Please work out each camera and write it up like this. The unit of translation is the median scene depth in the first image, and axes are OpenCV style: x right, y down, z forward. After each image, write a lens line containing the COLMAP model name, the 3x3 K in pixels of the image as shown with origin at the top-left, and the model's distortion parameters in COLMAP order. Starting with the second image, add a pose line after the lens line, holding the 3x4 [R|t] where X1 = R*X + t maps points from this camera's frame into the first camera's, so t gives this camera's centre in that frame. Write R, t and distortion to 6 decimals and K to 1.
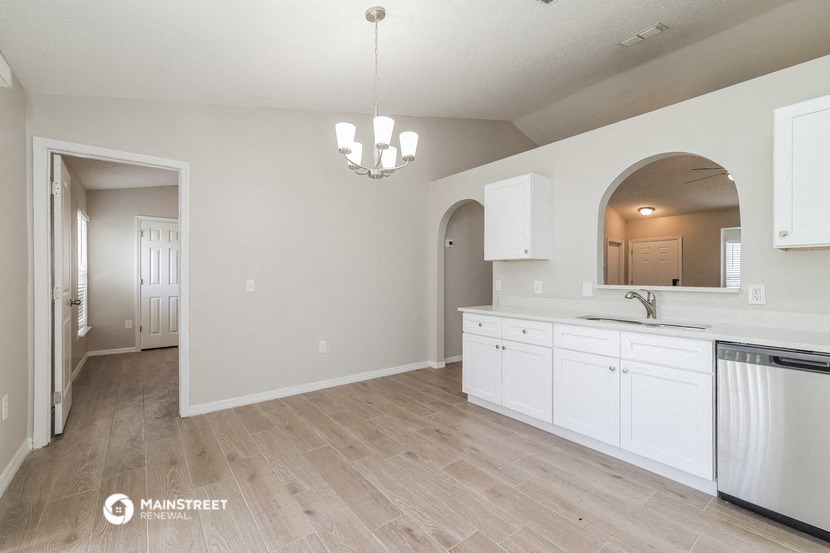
lens RADIAL K [[349.6, 0, 415.5], [0, 349.6, 278.6], [0, 0, 1]] dist [-0.001095, -0.000026]
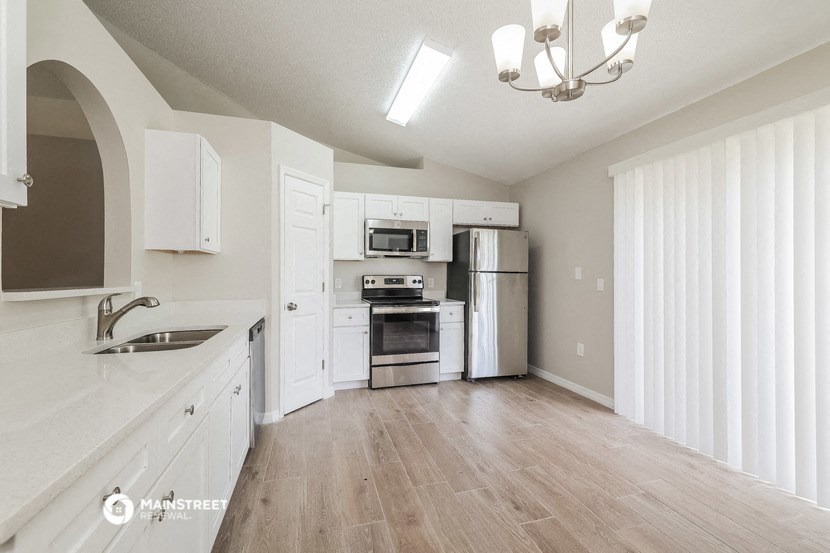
lens RADIAL K [[348.6, 0, 415.0], [0, 348.6, 276.5], [0, 0, 1]] dist [0.012340, 0.000106]
pose [[-0.926667, -0.007153, 0.375815, -0.086476], [-0.002931, 0.999926, 0.011805, -0.009963], [-0.375871, 0.009838, -0.926620, 1.410888]]
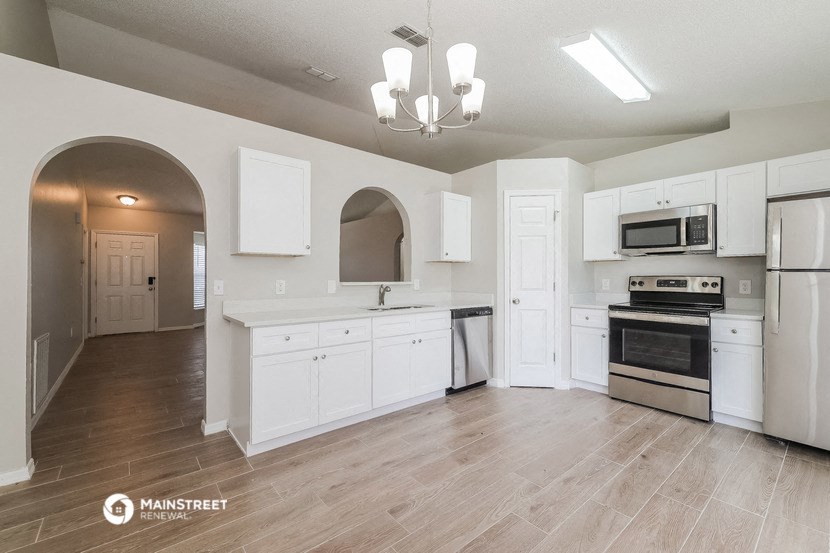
lens RADIAL K [[348.6, 0, 415.0], [0, 348.6, 276.5], [0, 0, 1]] dist [0.012340, 0.000106]
pose [[-0.025210, -0.004700, 0.999671, -0.727913], [0.005275, 0.999974, 0.004834, -0.005822], [-0.999668, 0.005395, -0.025185, 0.921739]]
